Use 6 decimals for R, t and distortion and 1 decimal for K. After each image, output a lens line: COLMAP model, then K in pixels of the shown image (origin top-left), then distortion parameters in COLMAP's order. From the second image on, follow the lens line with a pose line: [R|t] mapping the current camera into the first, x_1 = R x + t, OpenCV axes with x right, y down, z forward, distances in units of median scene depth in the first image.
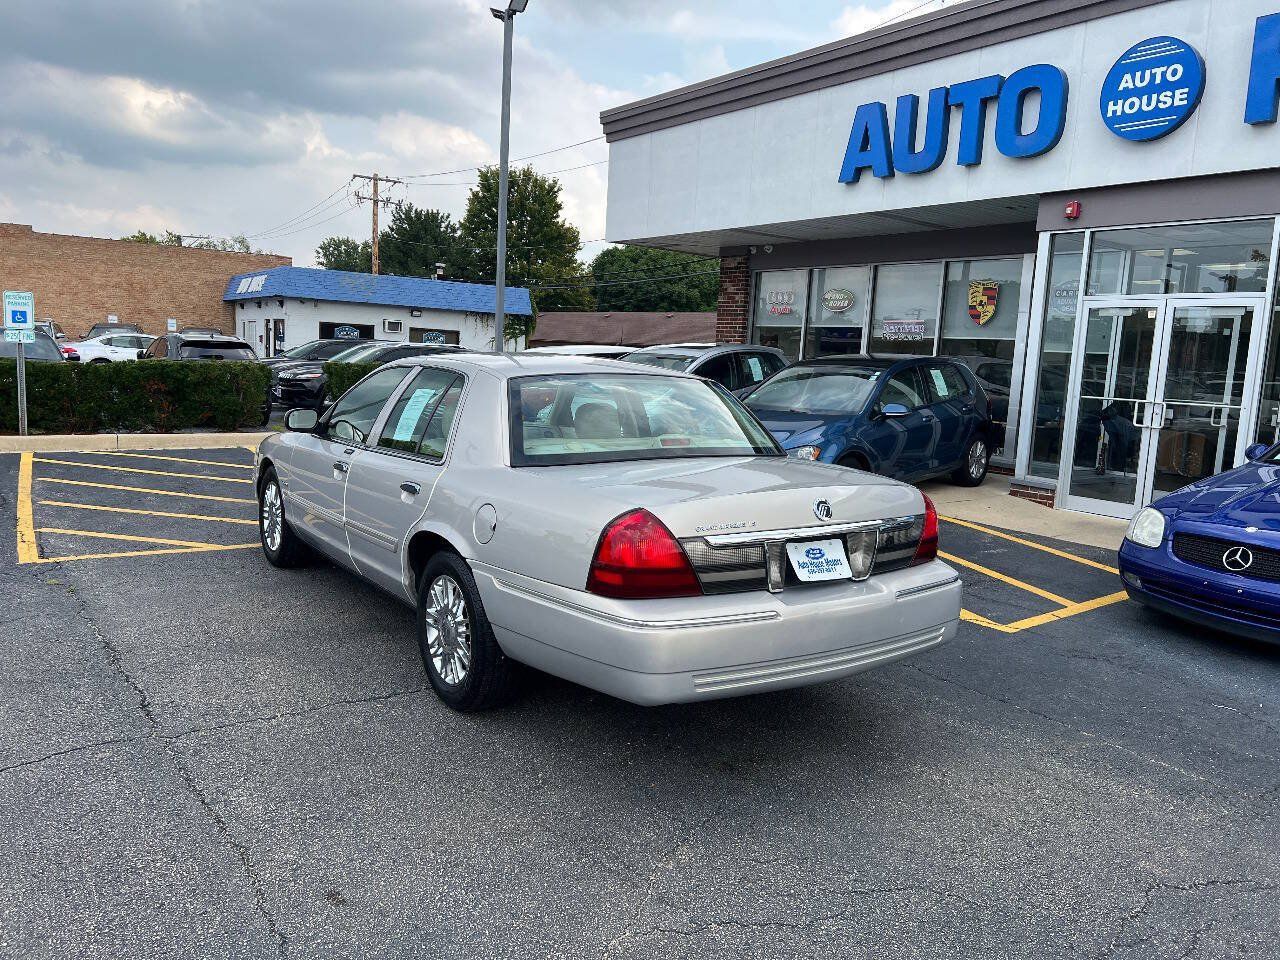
lens RADIAL K [[975.5, 0, 641.1], [0, 975.5, 471.9], [0, 0, 1]] dist [0.062890, -0.073665]
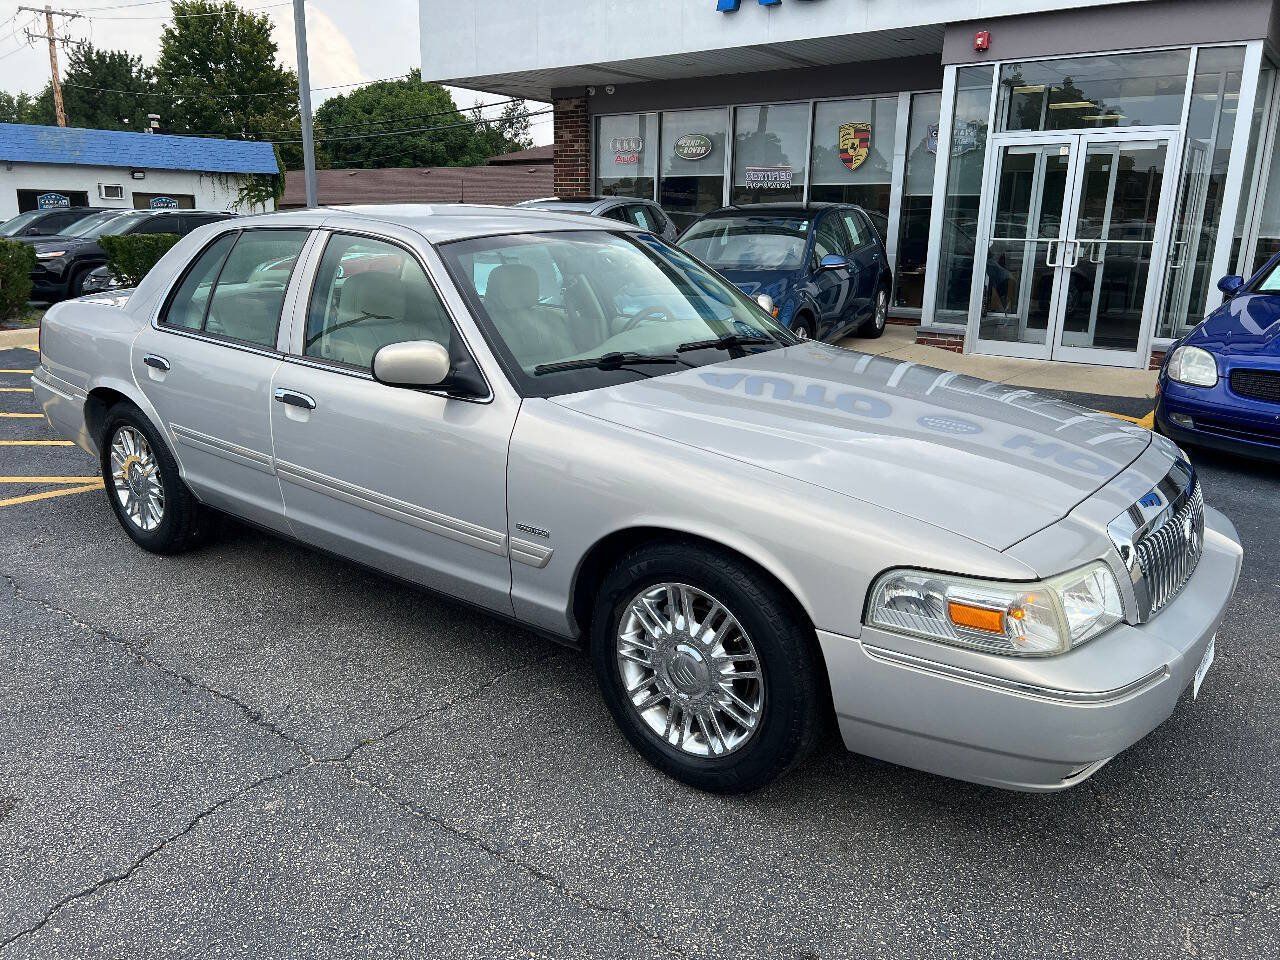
lens RADIAL K [[975.5, 0, 635.4], [0, 975.5, 467.3], [0, 0, 1]] dist [0.062890, -0.073665]
pose [[0.964299, -0.098532, 0.245804, -0.157385], [0.064880, 0.987818, 0.141445, -0.011780], [-0.256746, -0.120447, 0.958944, 0.105050]]
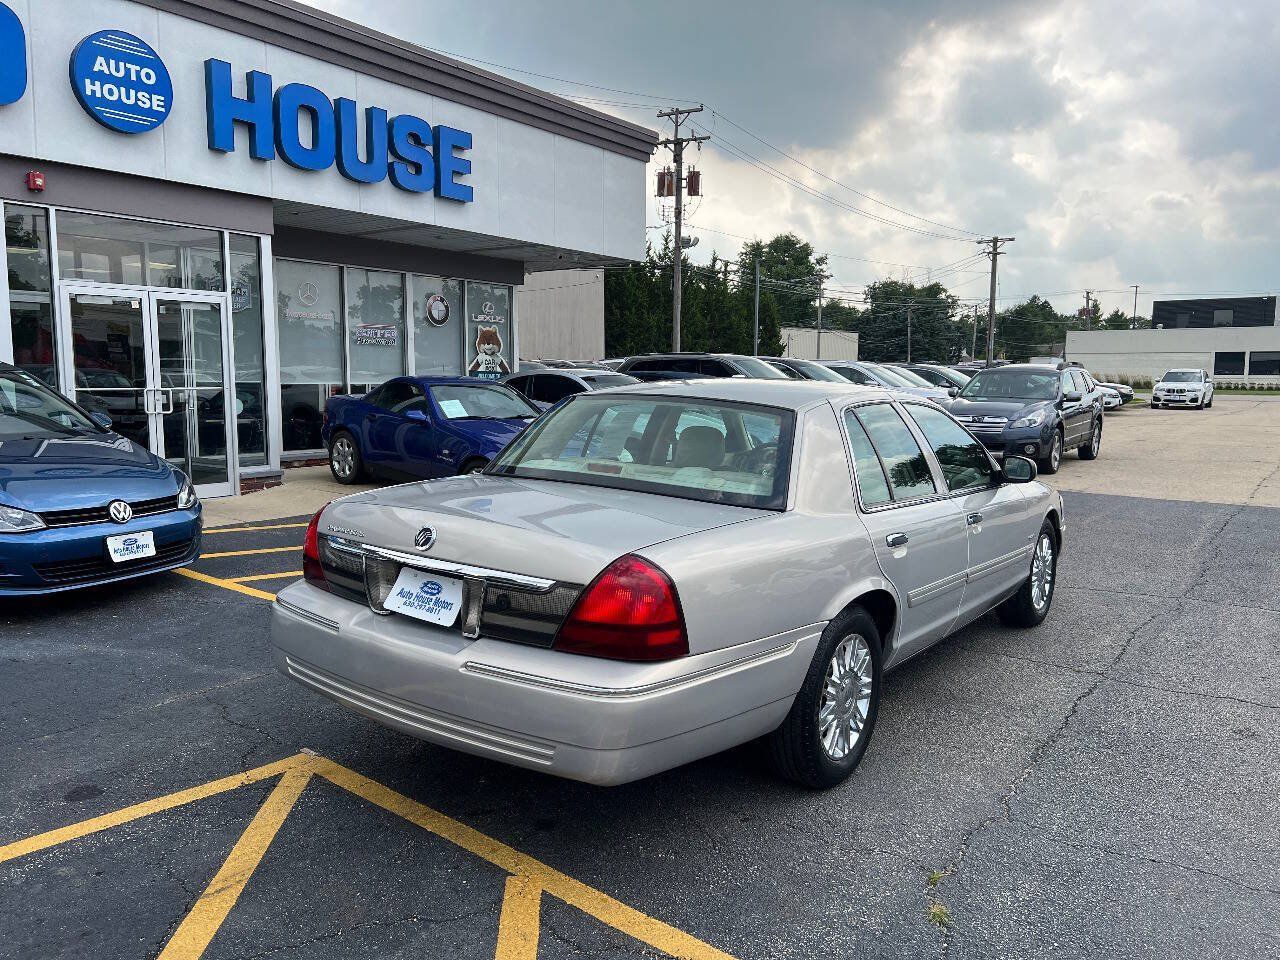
lens RADIAL K [[975.5, 0, 678.8], [0, 975.5, 502.9], [0, 0, 1]] dist [0.062890, -0.073665]
pose [[-0.319429, -0.175319, 0.931251, -0.593327], [0.088717, 0.972887, 0.213589, -0.112933], [-0.943448, 0.150845, -0.295215, 0.707757]]
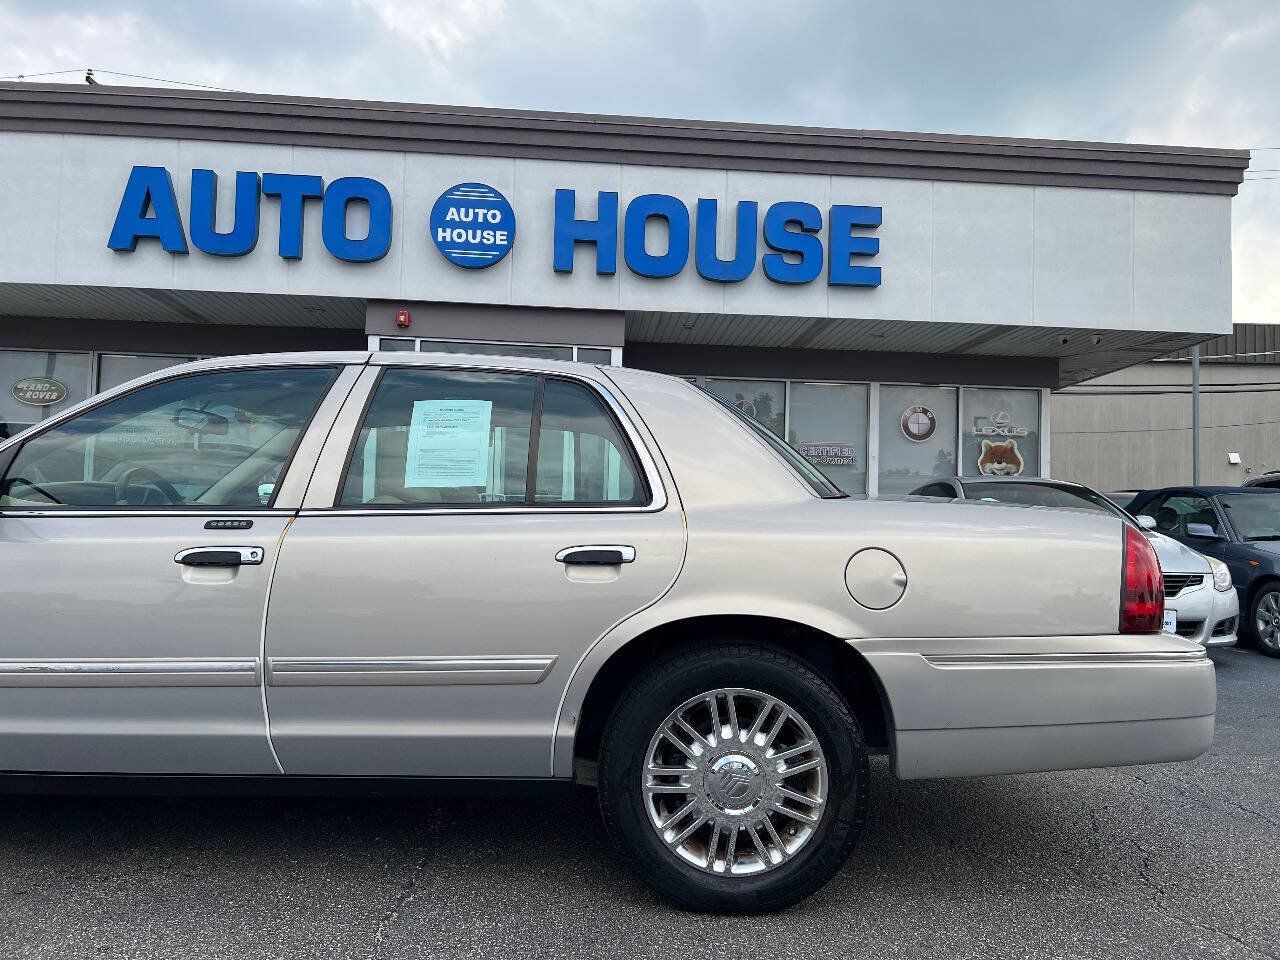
lens RADIAL K [[975.5, 0, 644.1], [0, 975.5, 497.0], [0, 0, 1]] dist [0.062890, -0.073665]
pose [[0.534902, -0.003606, 0.844907, -0.302707], [0.104403, 0.992609, -0.061860, 0.018953], [-0.838439, 0.121299, 0.531325, 0.220412]]
